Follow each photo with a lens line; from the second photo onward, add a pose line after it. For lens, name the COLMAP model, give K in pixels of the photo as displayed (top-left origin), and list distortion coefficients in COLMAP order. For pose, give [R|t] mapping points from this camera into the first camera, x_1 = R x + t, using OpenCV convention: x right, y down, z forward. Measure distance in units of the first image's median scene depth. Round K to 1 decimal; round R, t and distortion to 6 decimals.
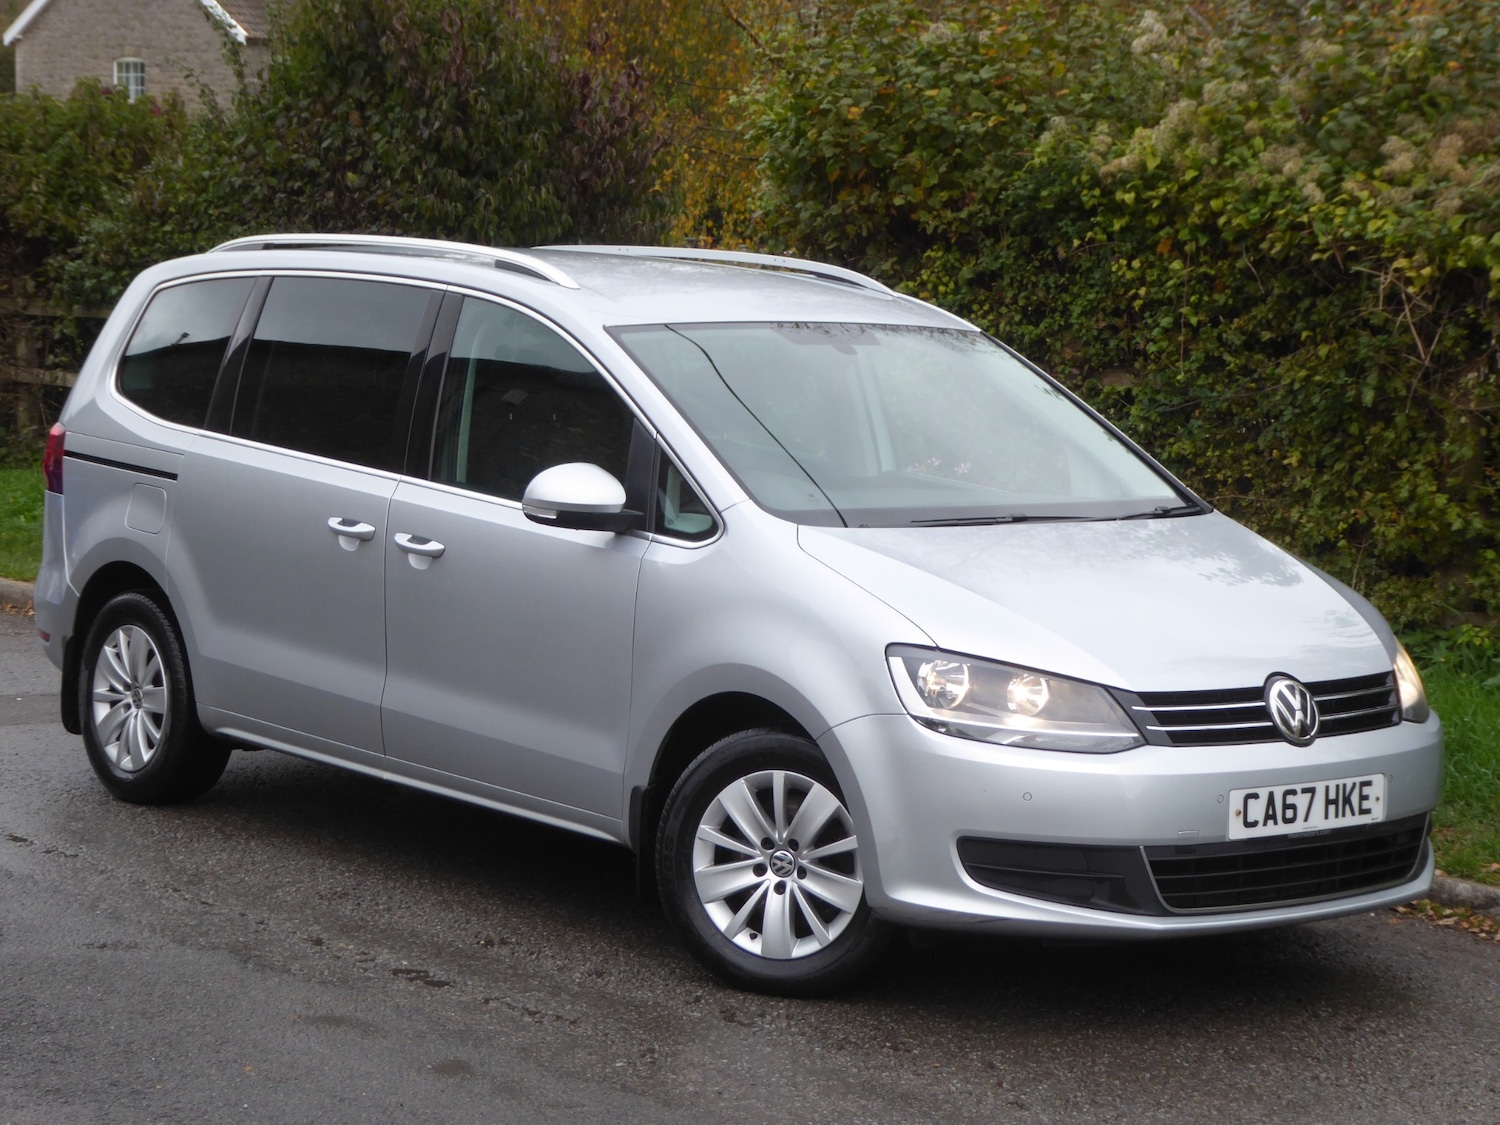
lens RADIAL K [[3267.2, 0, 750.0], [0, 3267.2, 562.5], [0, 0, 1]] dist [0.184764, -0.107930]
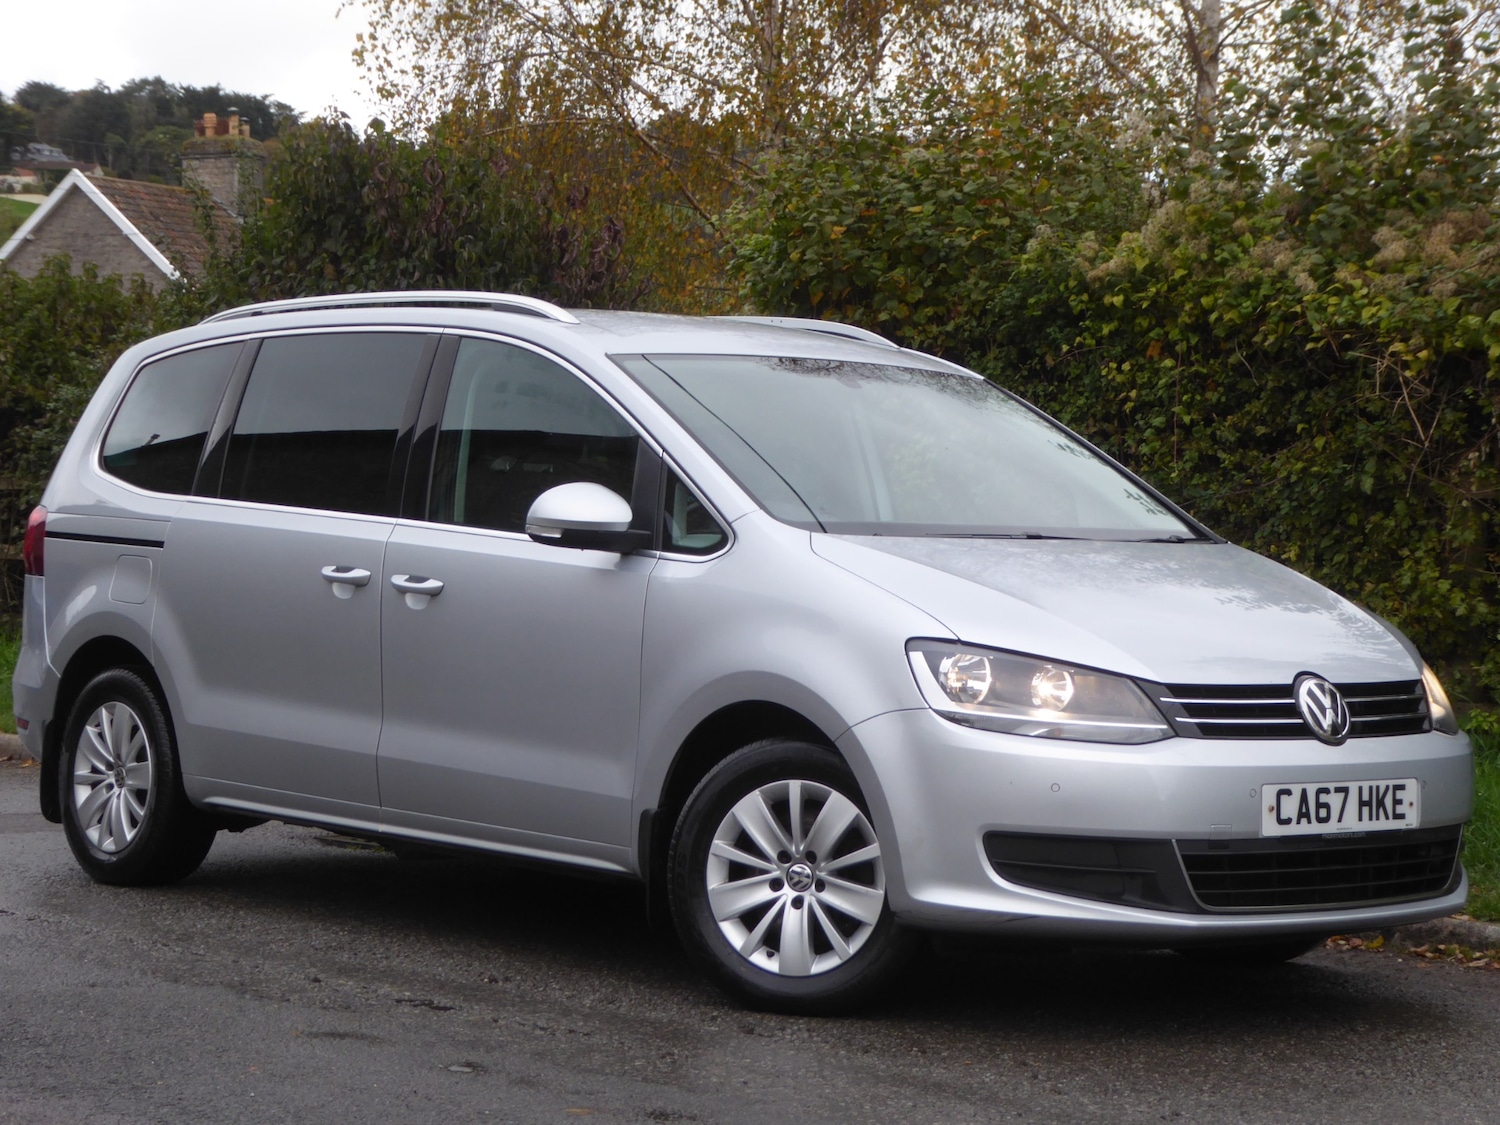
lens RADIAL K [[3286.0, 0, 750.0], [0, 3286.0, 562.5], [0, 0, 1]] dist [0.222638, -0.616950]
pose [[0.999842, -0.009767, 0.014825, -0.012540], [0.010968, 0.996468, -0.083249, 0.054802], [-0.013960, 0.083398, 0.996419, 0.014904]]
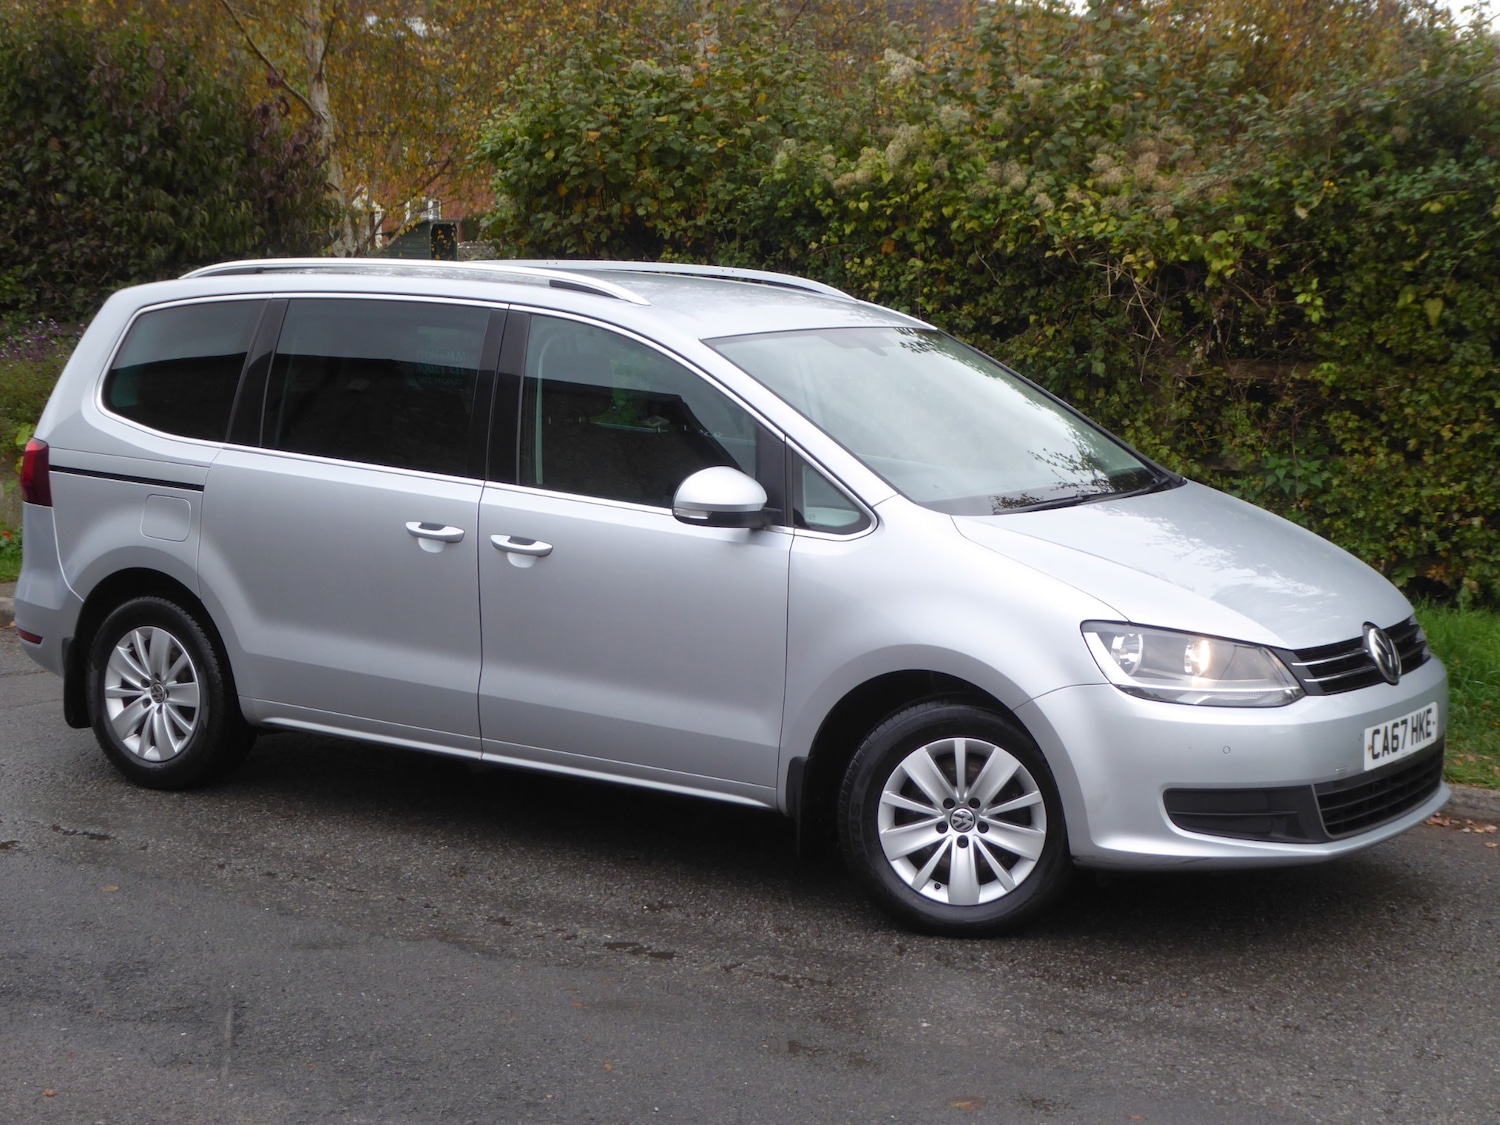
lens RADIAL K [[2538.9, 0, 750.0], [0, 2538.9, 562.5], [0, 0, 1]] dist [0.082895, -0.220157]
pose [[0.962261, -0.056626, 0.266170, -0.195567], [0.047465, 0.998042, 0.040733, -0.023621], [-0.267955, -0.026562, 0.963065, 0.127421]]
